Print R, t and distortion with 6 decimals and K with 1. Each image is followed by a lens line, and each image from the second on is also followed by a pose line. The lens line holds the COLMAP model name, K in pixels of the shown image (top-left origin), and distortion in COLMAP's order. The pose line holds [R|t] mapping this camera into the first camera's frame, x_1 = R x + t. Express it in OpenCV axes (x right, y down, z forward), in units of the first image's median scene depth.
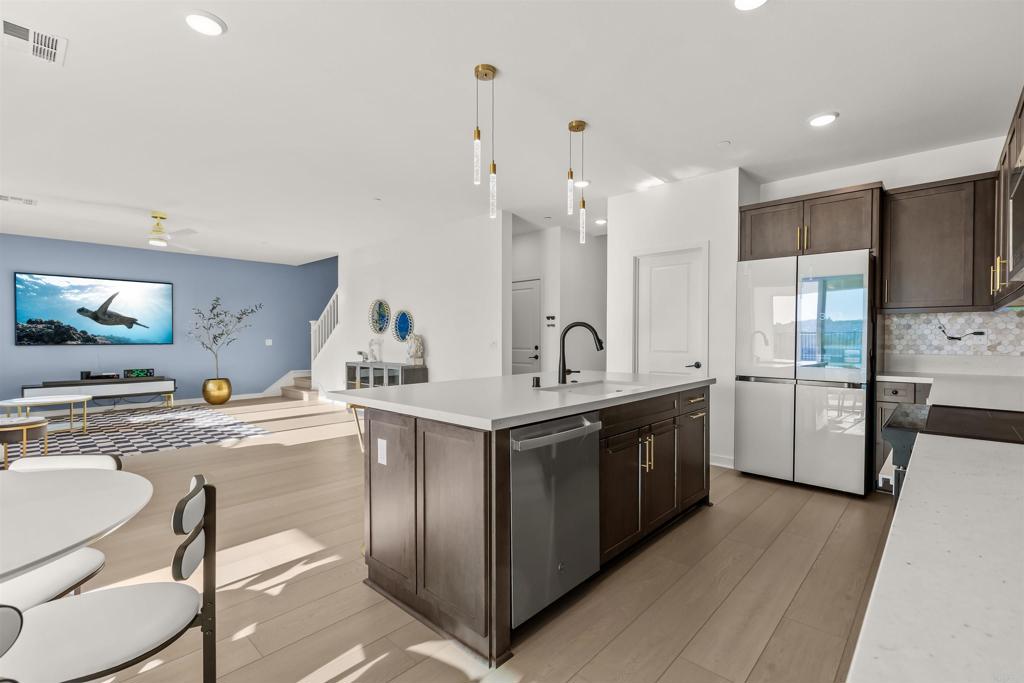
lens RADIAL K [[467.0, 0, 517.0], [0, 467.0, 343.4], [0, 0, 1]] dist [0.003096, 0.000375]
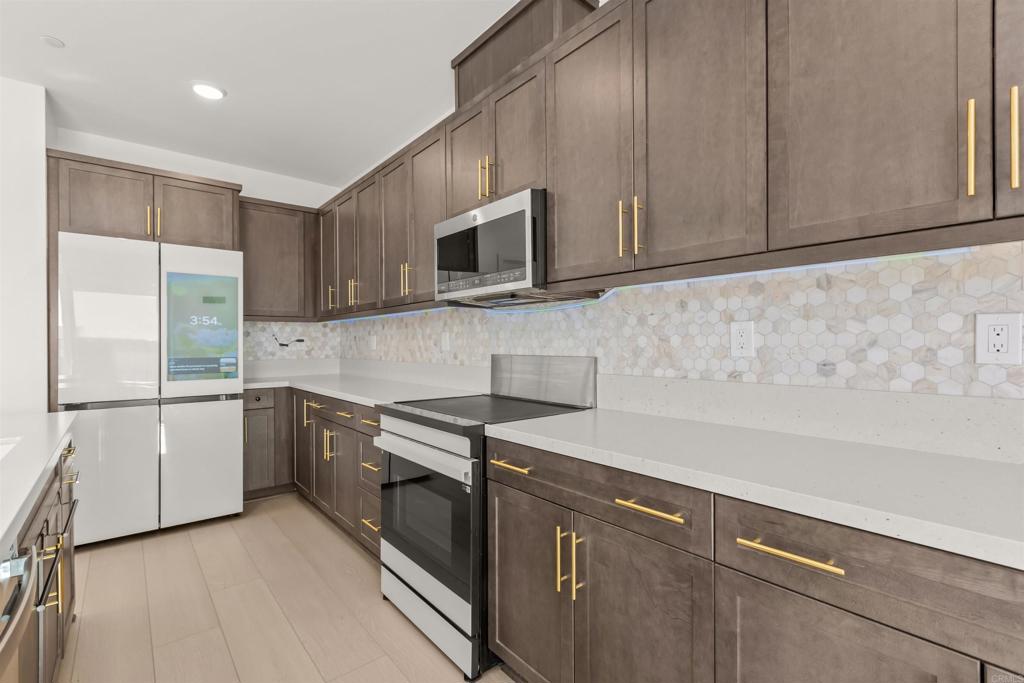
lens RADIAL K [[462.4, 0, 514.5], [0, 462.4, 339.7], [0, 0, 1]] dist [0.001150, 0.000446]
pose [[0.124212, 0.004724, 0.992245, -0.054456], [0.019931, 0.999775, -0.007255, -0.002315], [-0.992056, 0.020678, 0.124089, 0.161243]]
